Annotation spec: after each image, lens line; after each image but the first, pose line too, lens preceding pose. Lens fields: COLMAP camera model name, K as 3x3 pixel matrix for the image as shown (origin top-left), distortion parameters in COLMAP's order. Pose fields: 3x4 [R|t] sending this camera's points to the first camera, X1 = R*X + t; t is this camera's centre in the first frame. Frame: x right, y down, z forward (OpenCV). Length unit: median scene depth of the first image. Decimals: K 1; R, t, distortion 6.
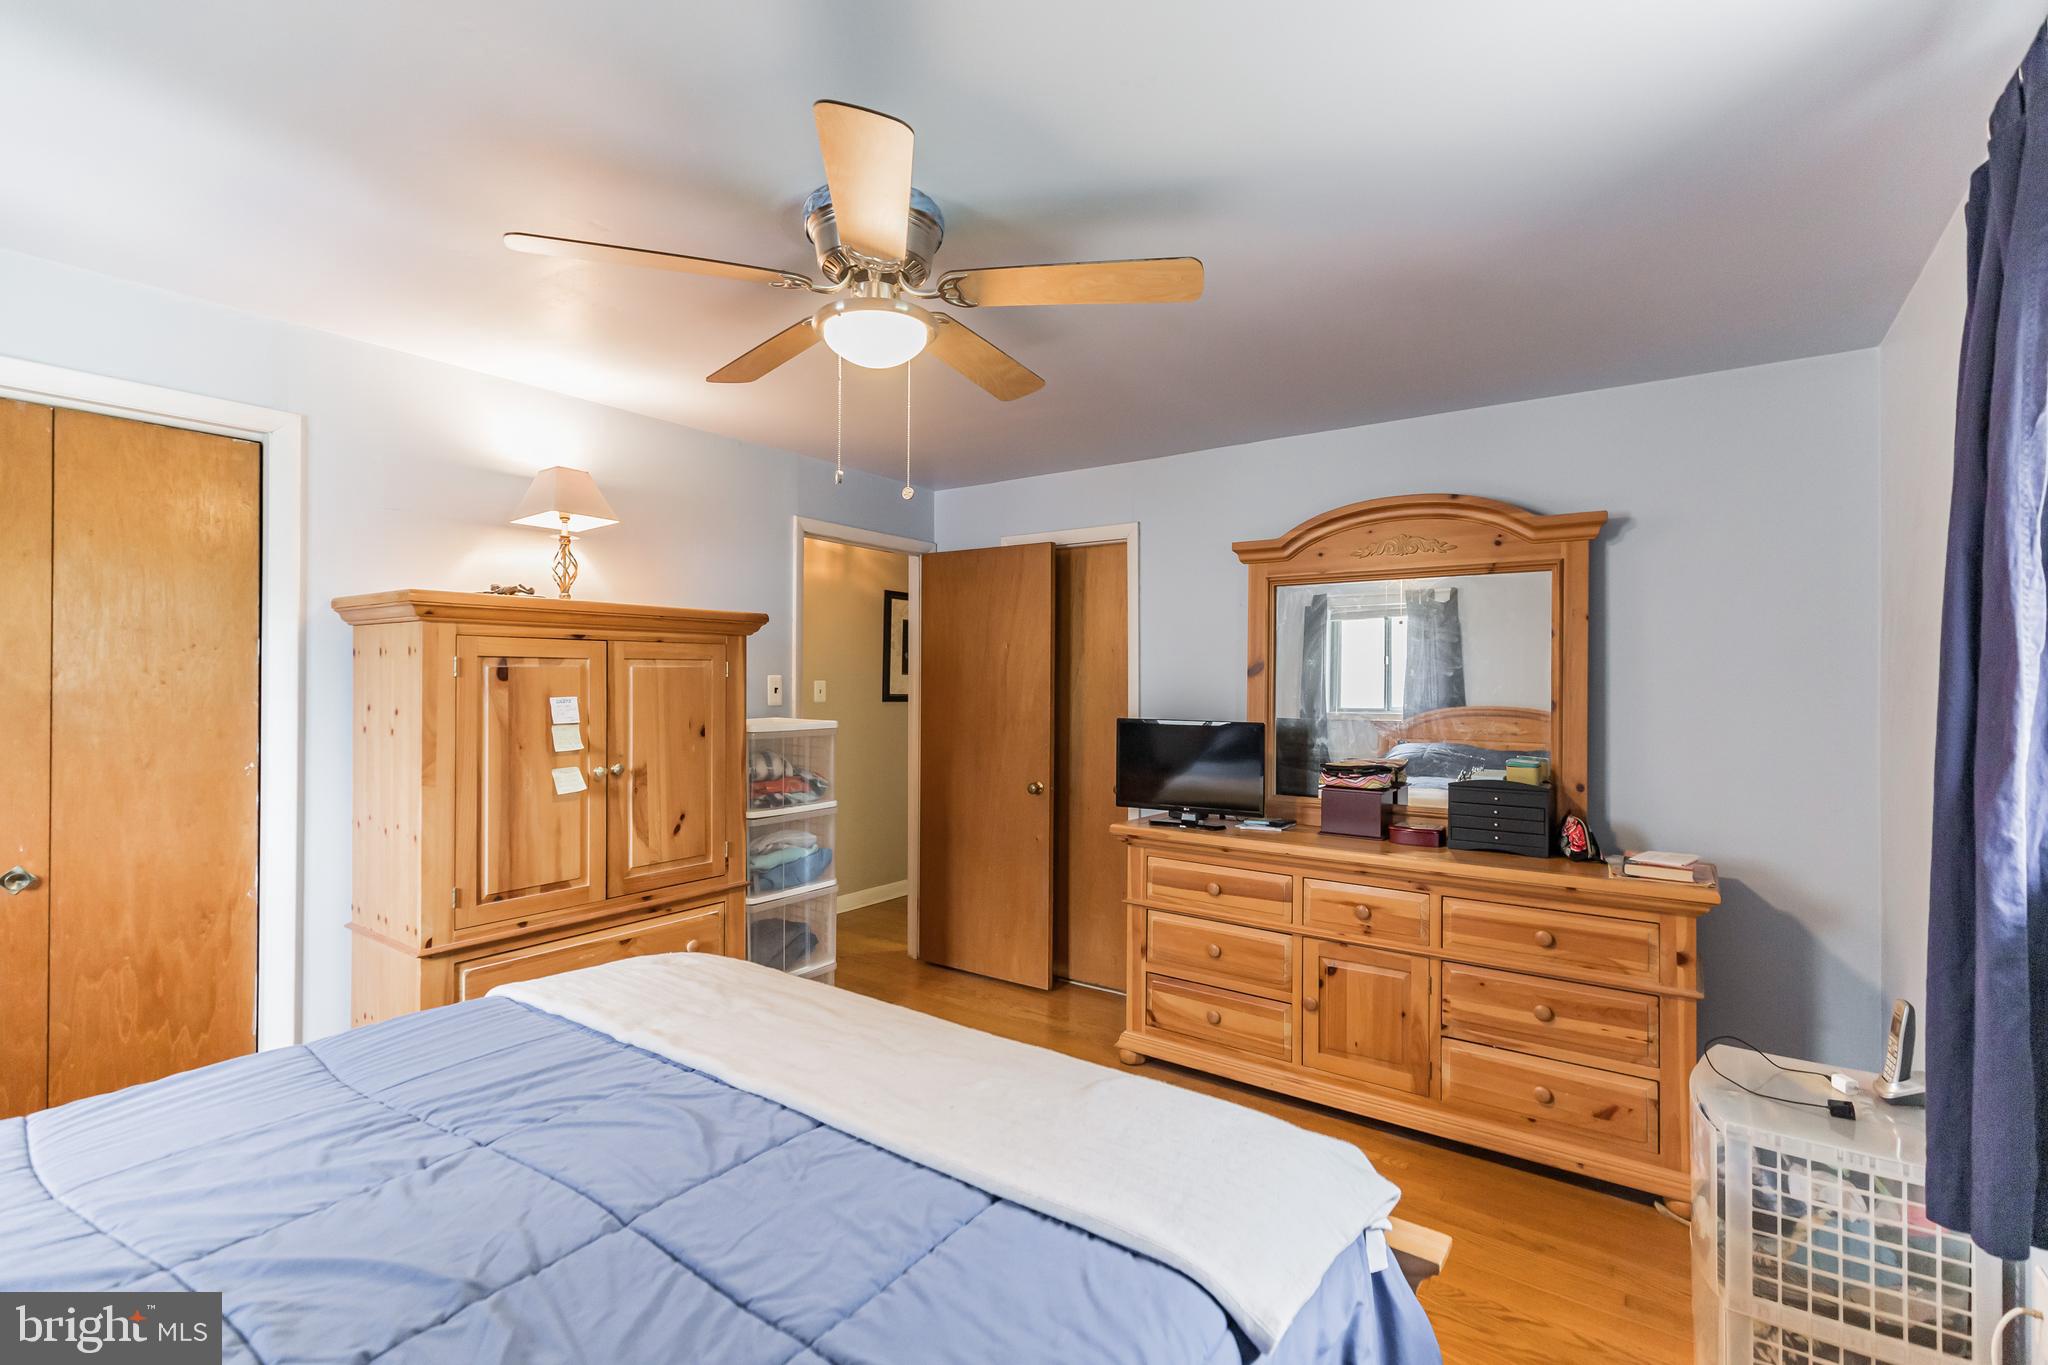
lens RADIAL K [[921.7, 0, 1014.3], [0, 921.7, 682.9], [0, 0, 1]] dist [0.006913, -0.001360]
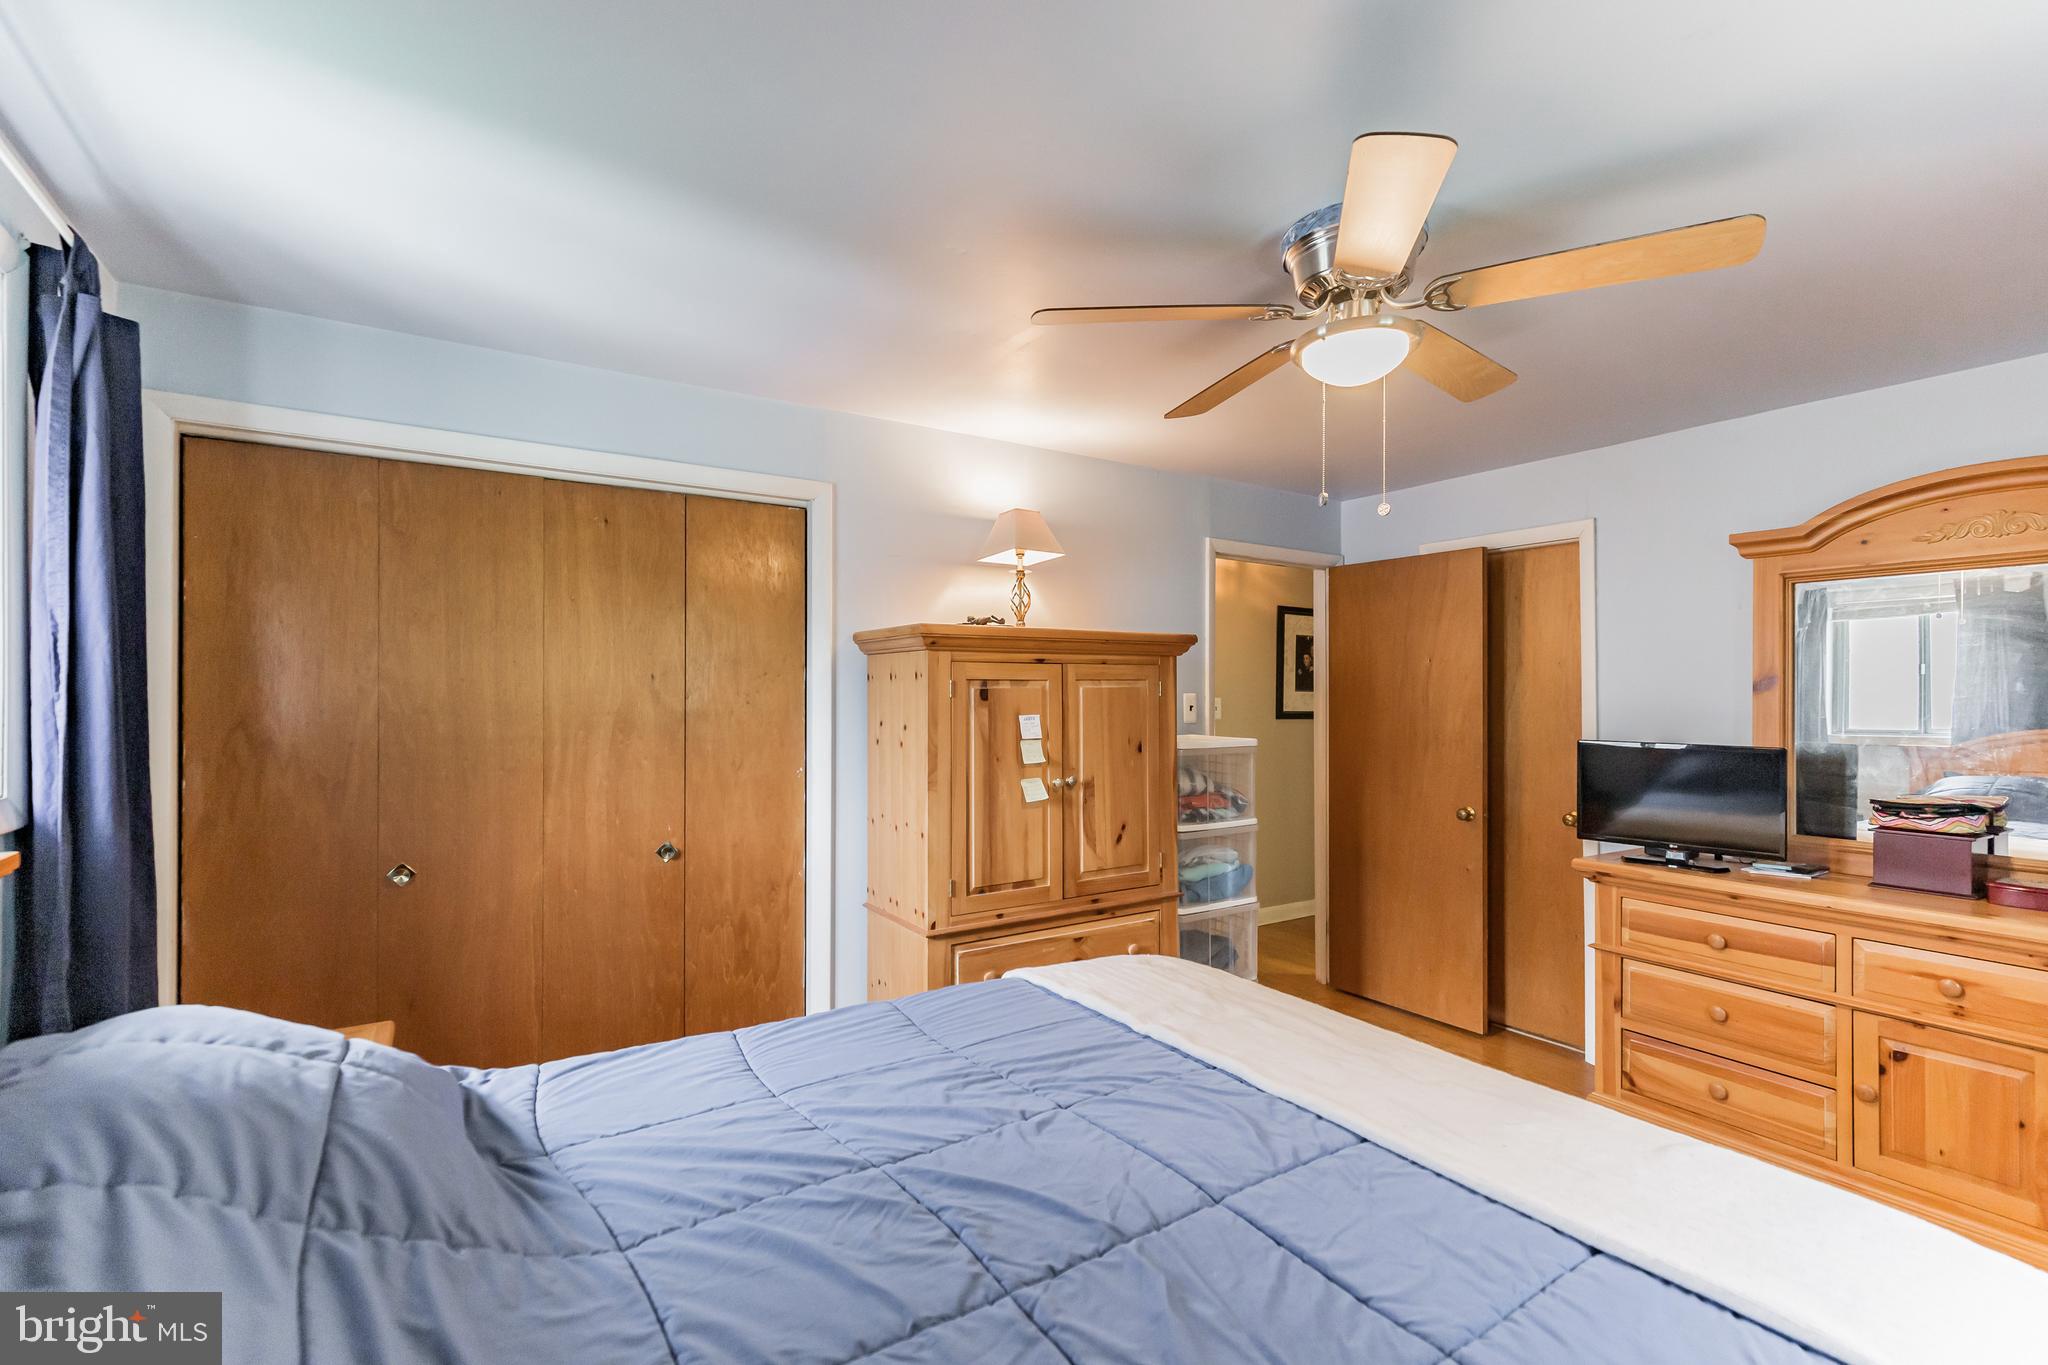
lens RADIAL K [[921.7, 0, 1016.7], [0, 921.7, 694.7], [0, 0, 1]] dist [0.006913, -0.001360]
pose [[0.933140, -0.004229, -0.359488, -0.104119], [0.002847, 0.999986, -0.004375, -0.004548], [0.359502, 0.003059, 0.933139, -0.045856]]
